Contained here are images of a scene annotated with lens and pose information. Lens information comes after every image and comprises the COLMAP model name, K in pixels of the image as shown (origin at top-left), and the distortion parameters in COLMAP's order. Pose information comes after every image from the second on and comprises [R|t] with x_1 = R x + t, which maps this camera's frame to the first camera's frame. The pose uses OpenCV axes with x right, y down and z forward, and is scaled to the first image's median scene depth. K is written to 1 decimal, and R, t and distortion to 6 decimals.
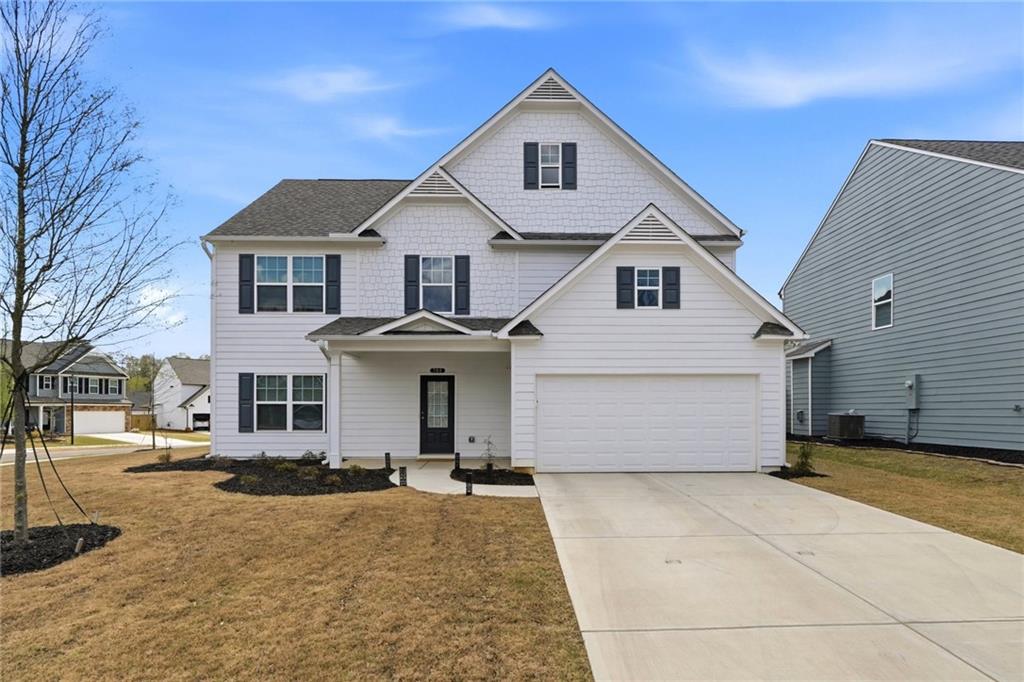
lens RADIAL K [[443.7, 0, 511.9], [0, 443.7, 352.3], [0, 0, 1]] dist [-0.001969, -0.000228]
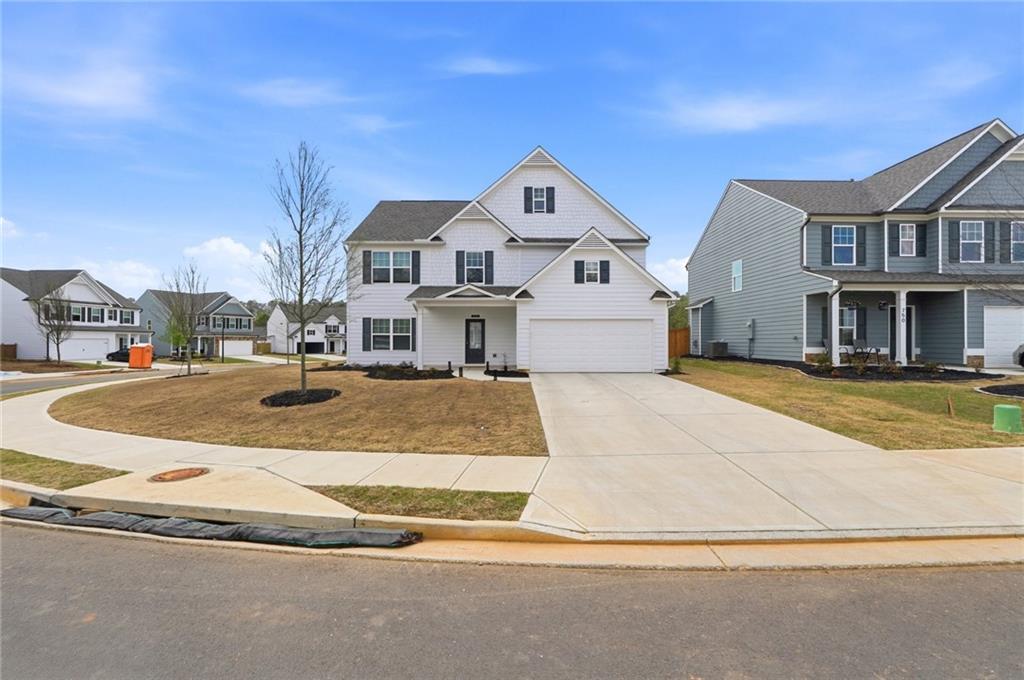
lens RADIAL K [[434.8, 0, 518.2], [0, 434.8, 336.7], [0, 0, 1]] dist [-0.000374, 0.000095]
pose [[0.999940, 0.001461, -0.010838, 0.021915], [-0.000214, 0.993465, 0.114137, -0.078777], [0.010934, -0.114128, 0.993406, -0.749711]]
